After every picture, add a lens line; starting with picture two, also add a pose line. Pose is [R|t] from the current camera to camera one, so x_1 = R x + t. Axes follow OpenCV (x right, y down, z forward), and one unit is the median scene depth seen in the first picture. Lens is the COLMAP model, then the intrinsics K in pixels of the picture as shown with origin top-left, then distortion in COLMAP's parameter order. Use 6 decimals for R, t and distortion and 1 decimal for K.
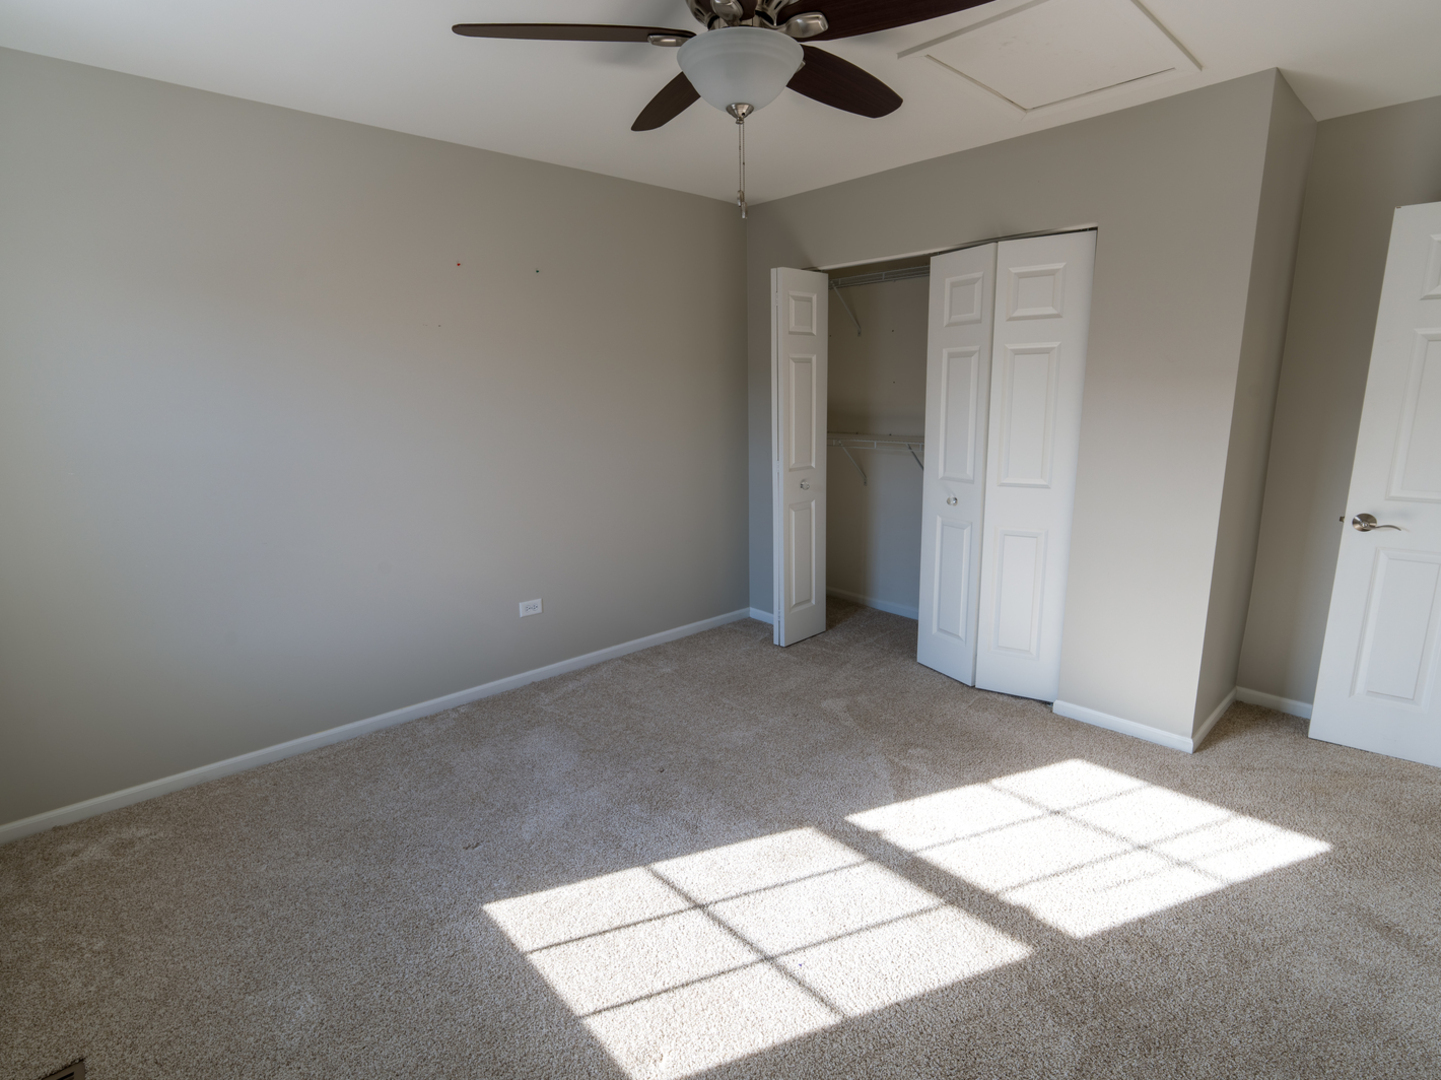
lens RADIAL K [[722.4, 0, 720.5], [0, 722.4, 540.0], [0, 0, 1]] dist [-0.011866, 0.000590]
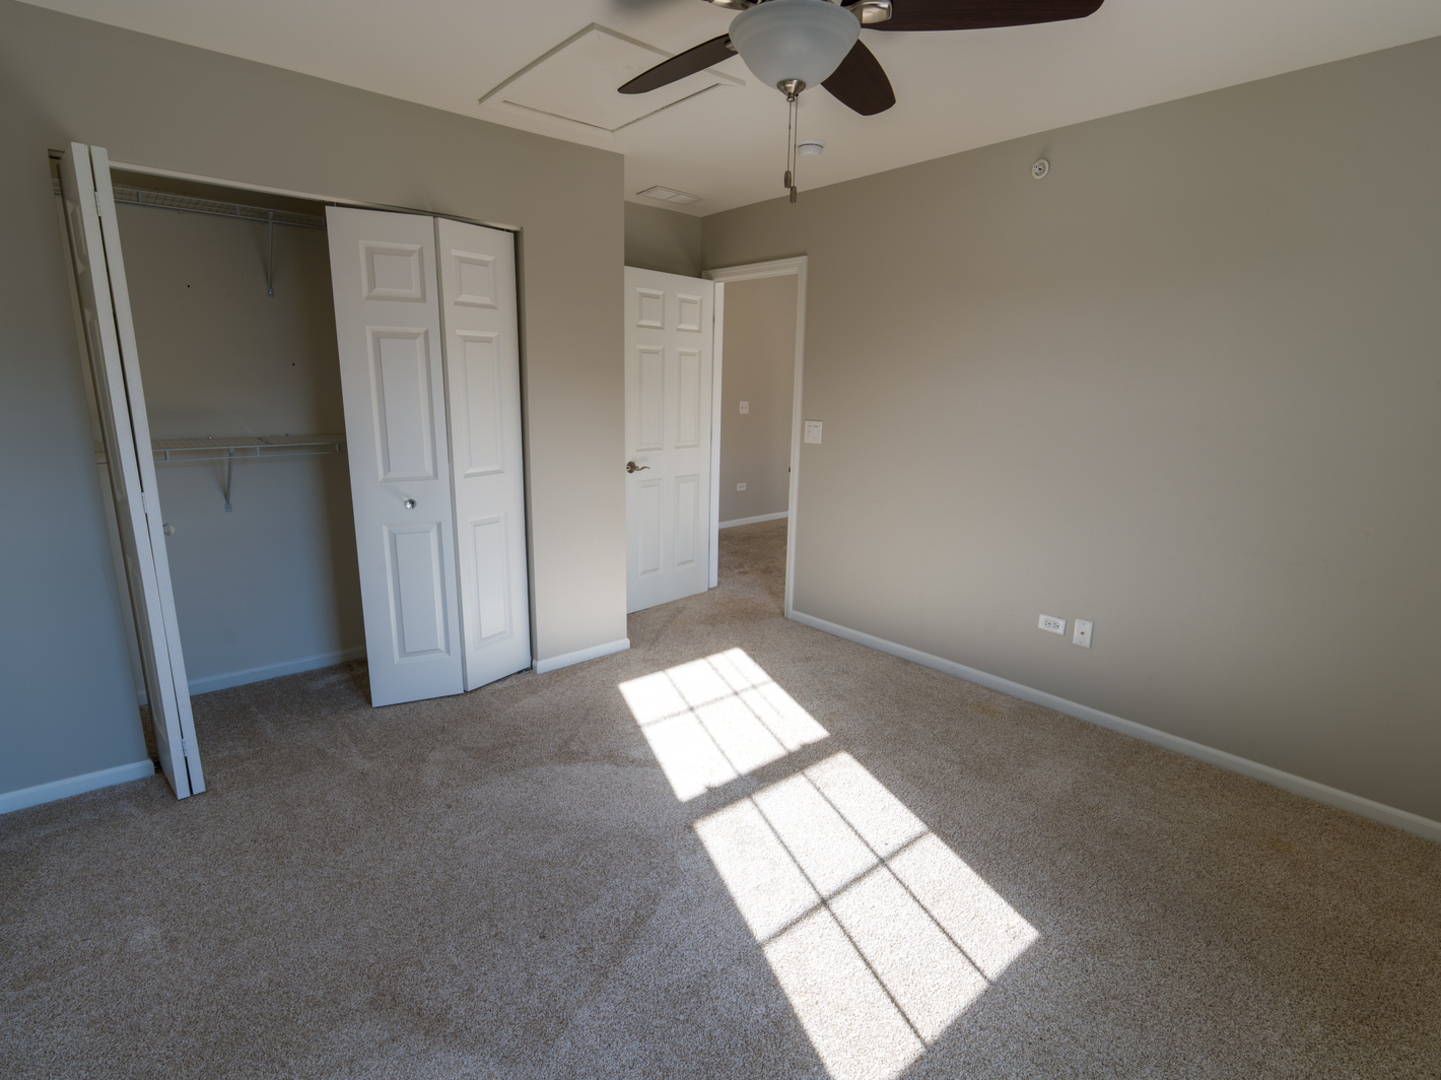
lens RADIAL K [[722.4, 0, 720.5], [0, 722.4, 540.0], [0, 0, 1]] dist [-0.011866, 0.000590]
pose [[0.031027, -0.202696, 0.978750, -0.681778], [0.184187, 0.963611, 0.193722, -0.143634], [-0.982401, 0.174263, 0.067232, 0.744195]]
